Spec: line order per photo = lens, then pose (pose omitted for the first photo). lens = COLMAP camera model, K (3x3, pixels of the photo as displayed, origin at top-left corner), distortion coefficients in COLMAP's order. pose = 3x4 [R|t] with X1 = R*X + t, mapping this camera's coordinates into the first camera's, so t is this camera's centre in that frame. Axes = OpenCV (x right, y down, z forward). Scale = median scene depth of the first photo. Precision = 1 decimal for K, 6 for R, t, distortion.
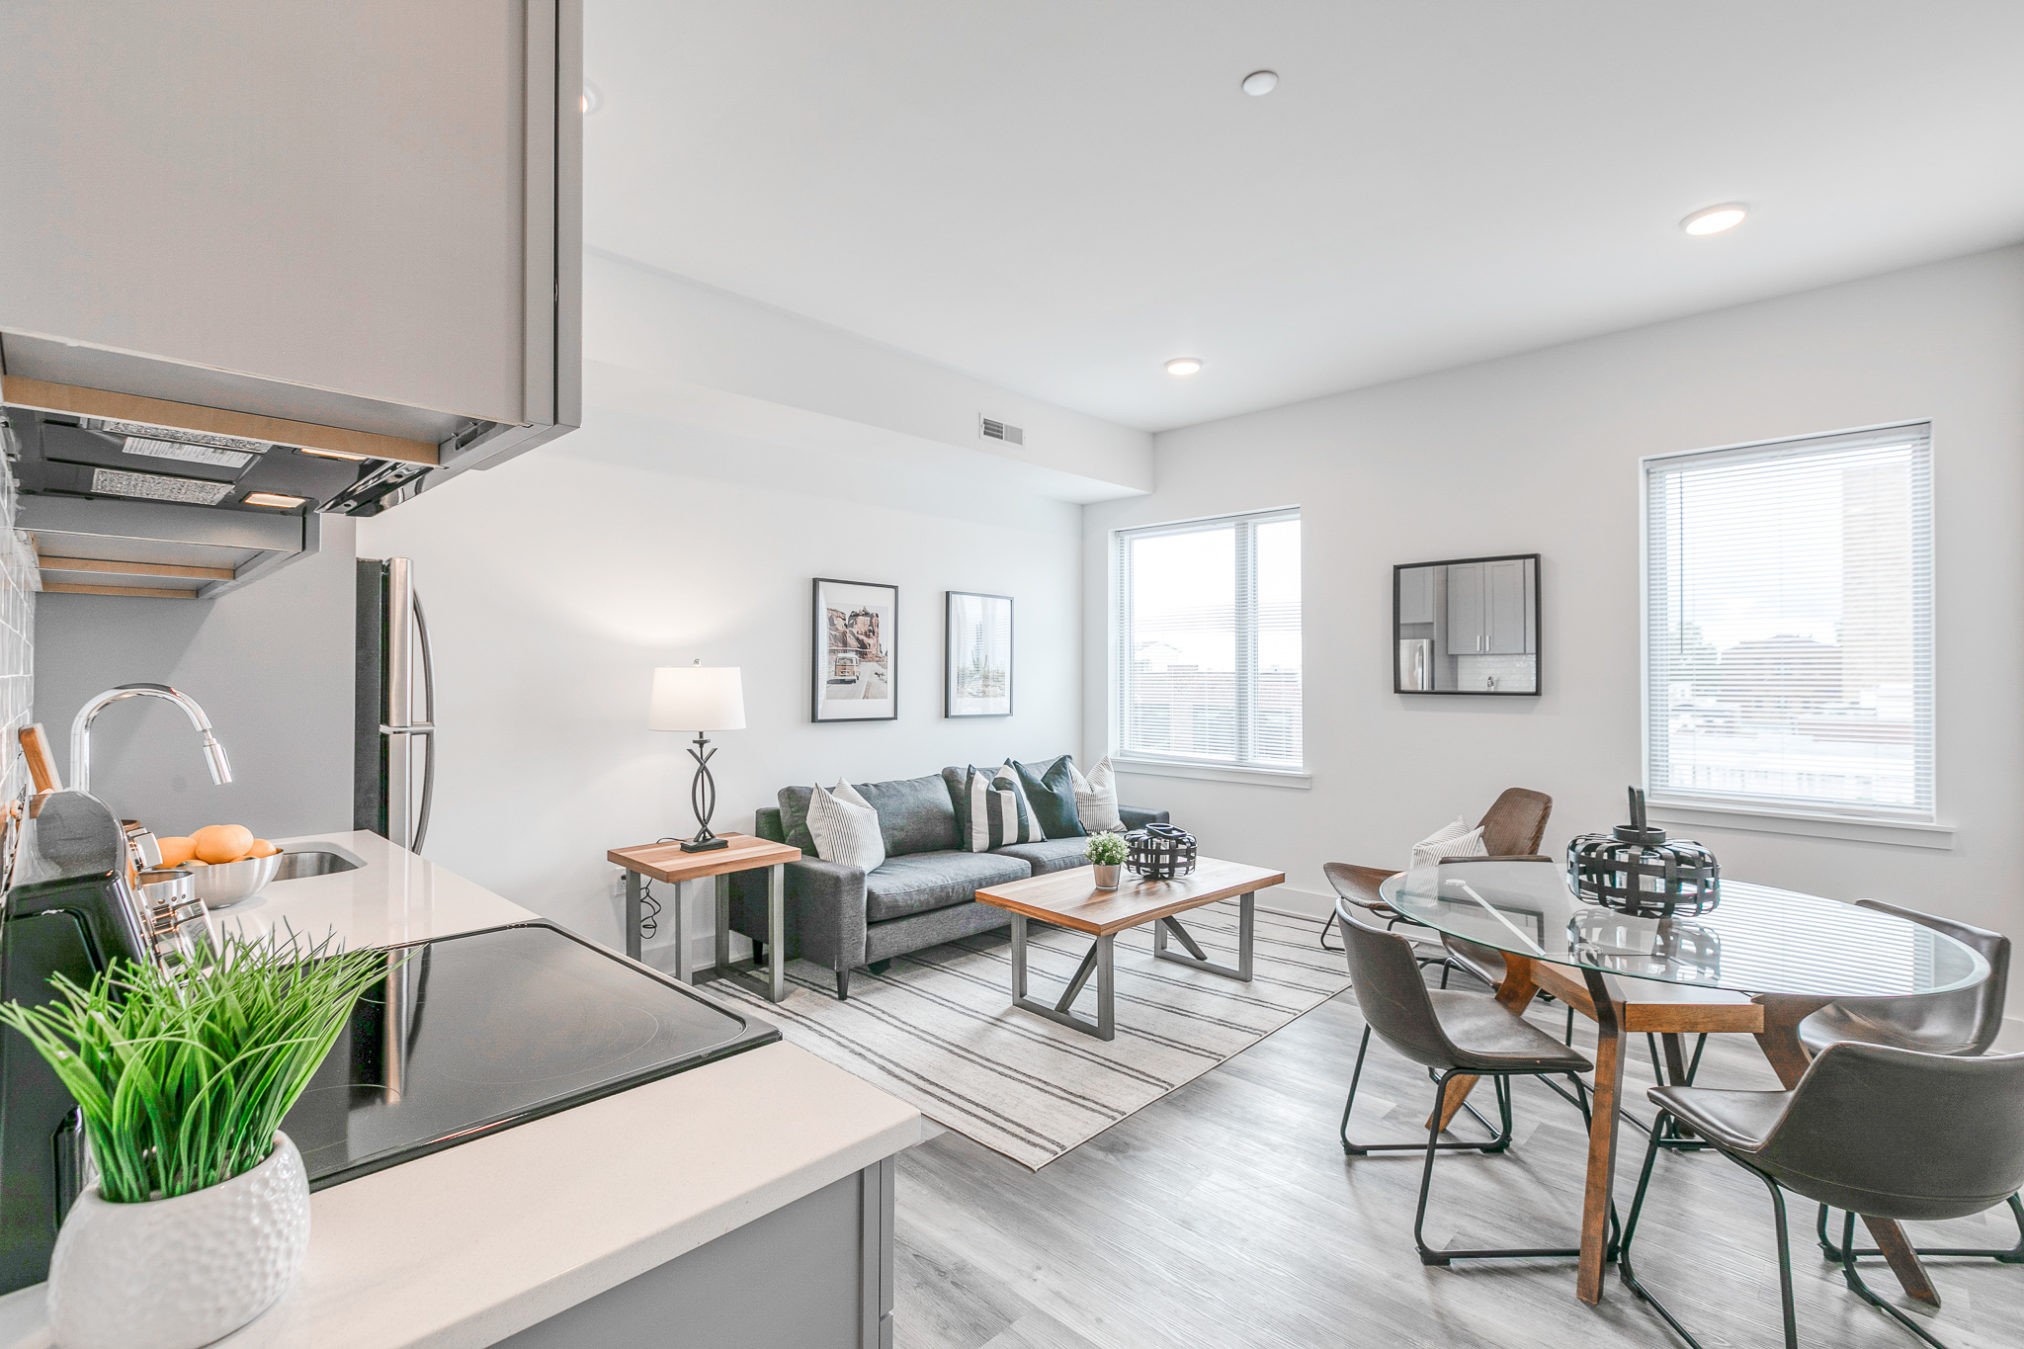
lens RADIAL K [[913.7, 0, 1012.0], [0, 913.7, 674.5], [0, 0, 1]] dist [-0.001891, -0.000073]
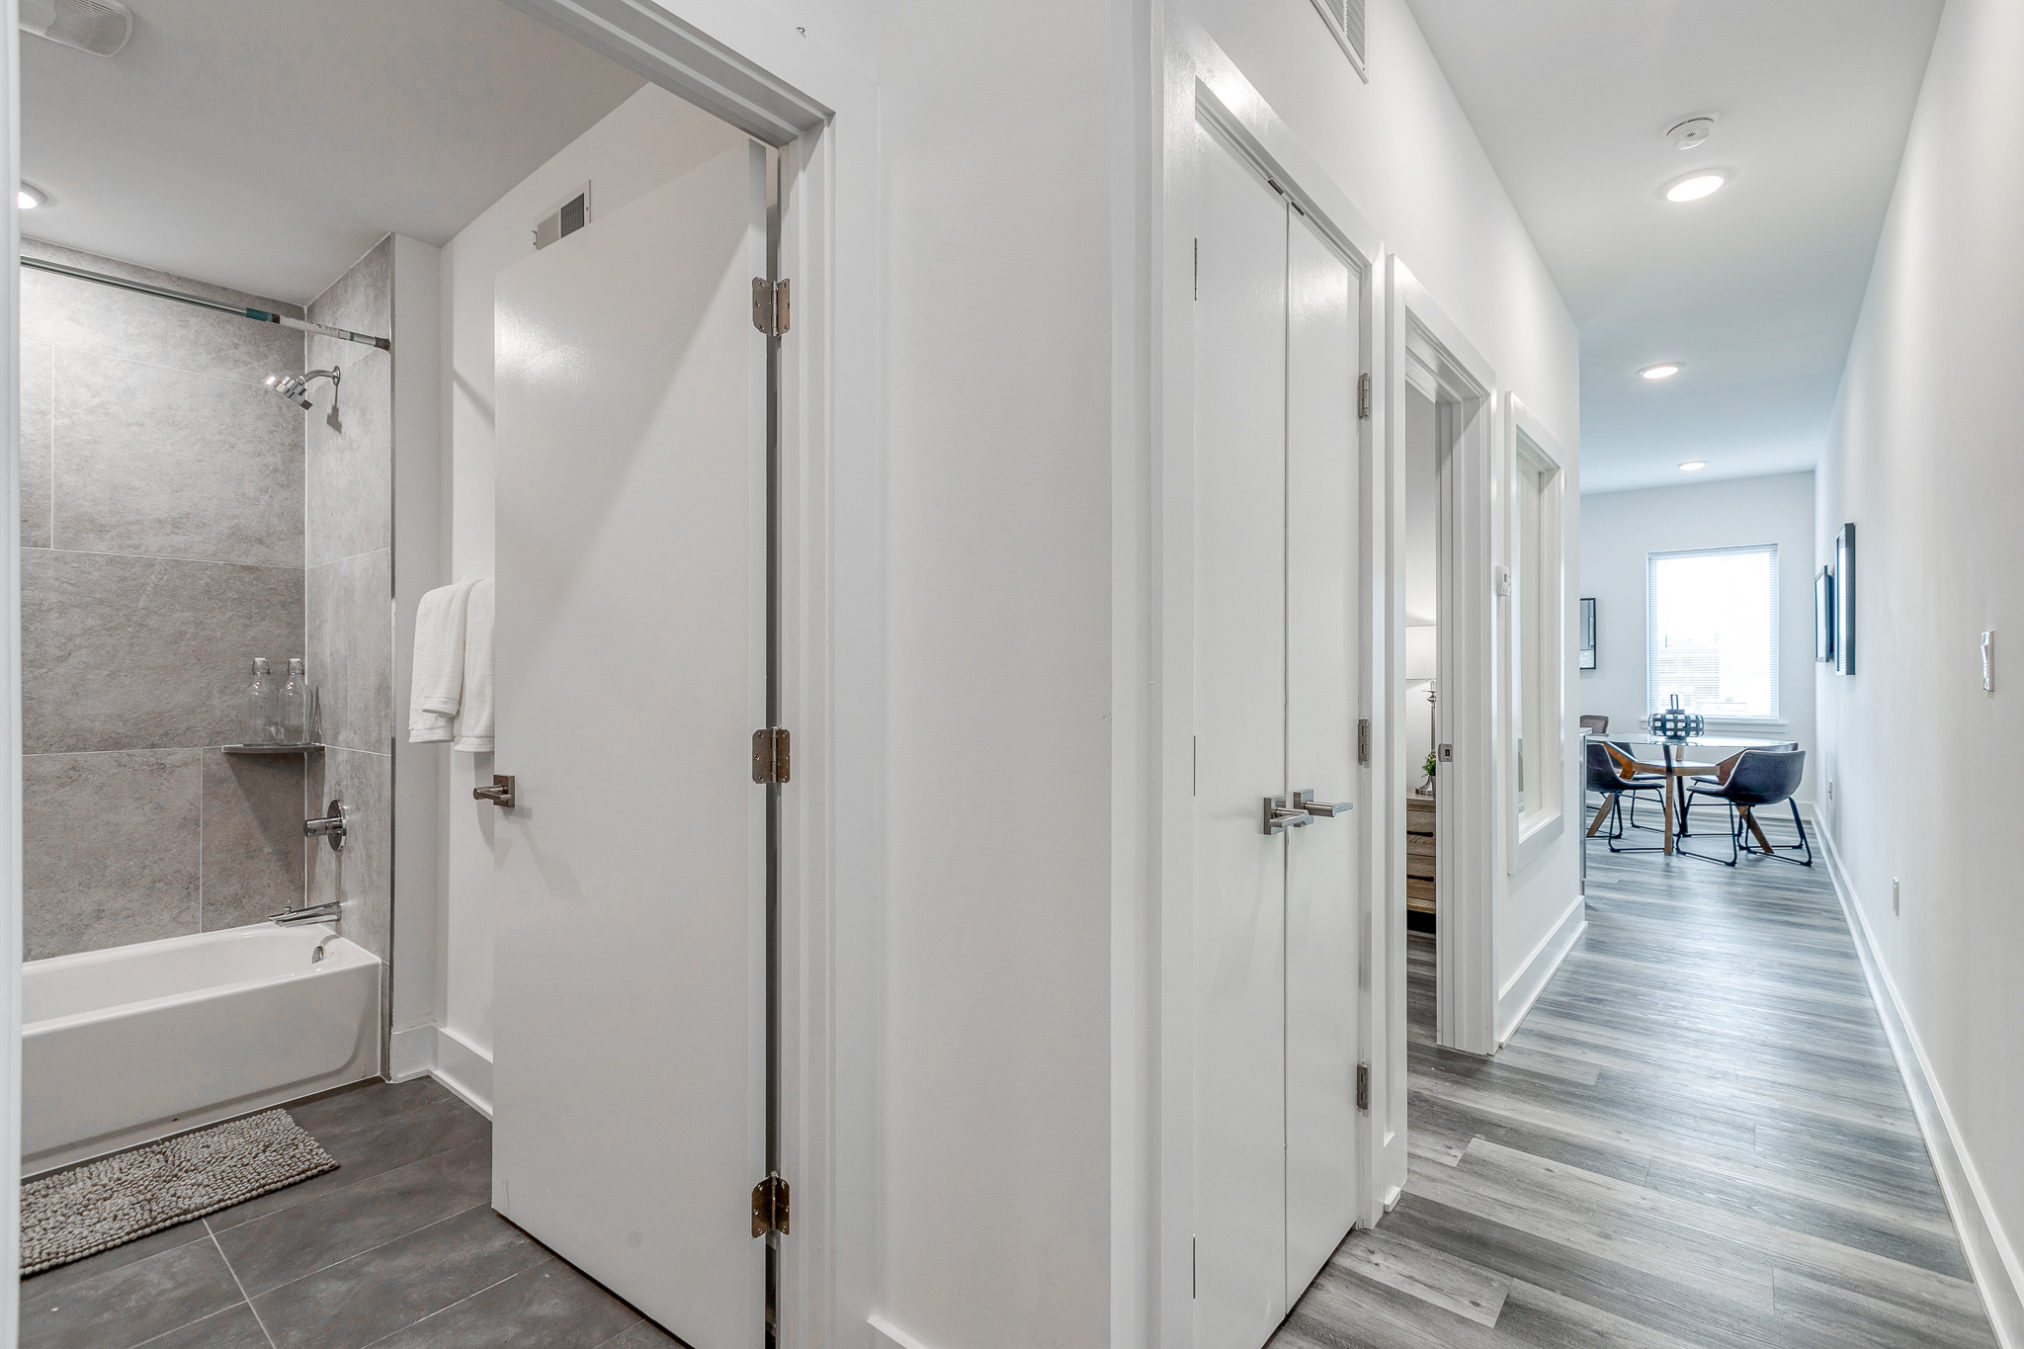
lens RADIAL K [[903.2, 0, 1012.0], [0, 903.2, 674.5], [0, 0, 1]] dist [-0.000040, -0.000057]
pose [[0.997151, 0.002229, 0.075399, -0.973667], [-0.002511, 0.999990, 0.003640, 0.034817], [-0.075390, -0.003819, 0.997147, -1.009646]]
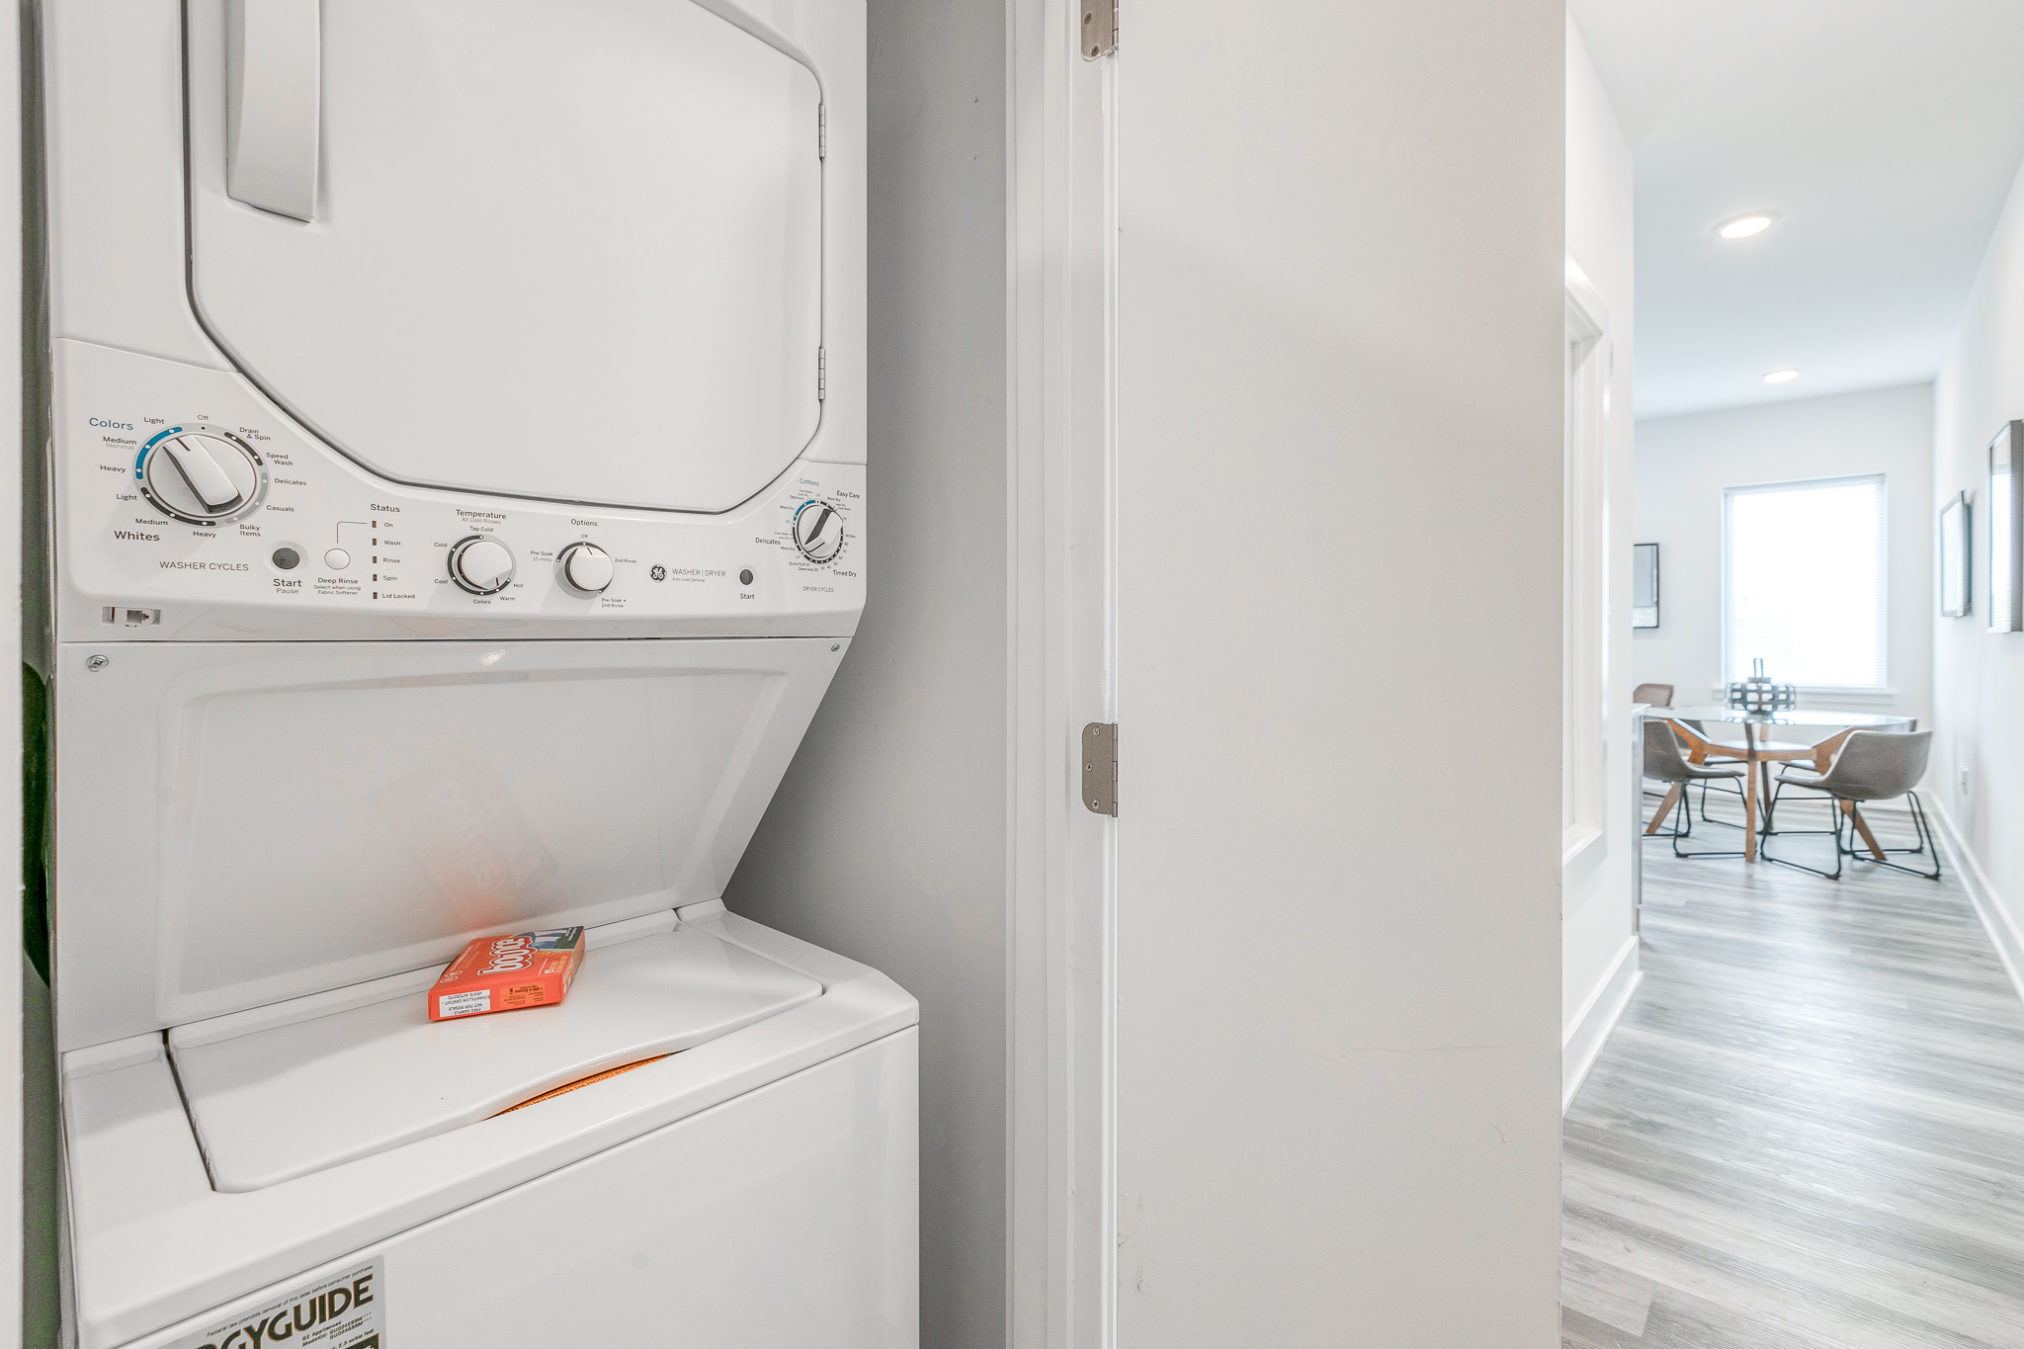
lens RADIAL K [[942.6, 0, 1012.4], [0, 942.6, 643.1], [0, 0, 1]] dist [0.000781, -0.000415]
pose [[0.998928, 0.000994, 0.046285, -0.781096], [-0.001508, 0.999937, 0.011084, 0.038315], [-0.046271, -0.011142, 0.998867, -0.764109]]
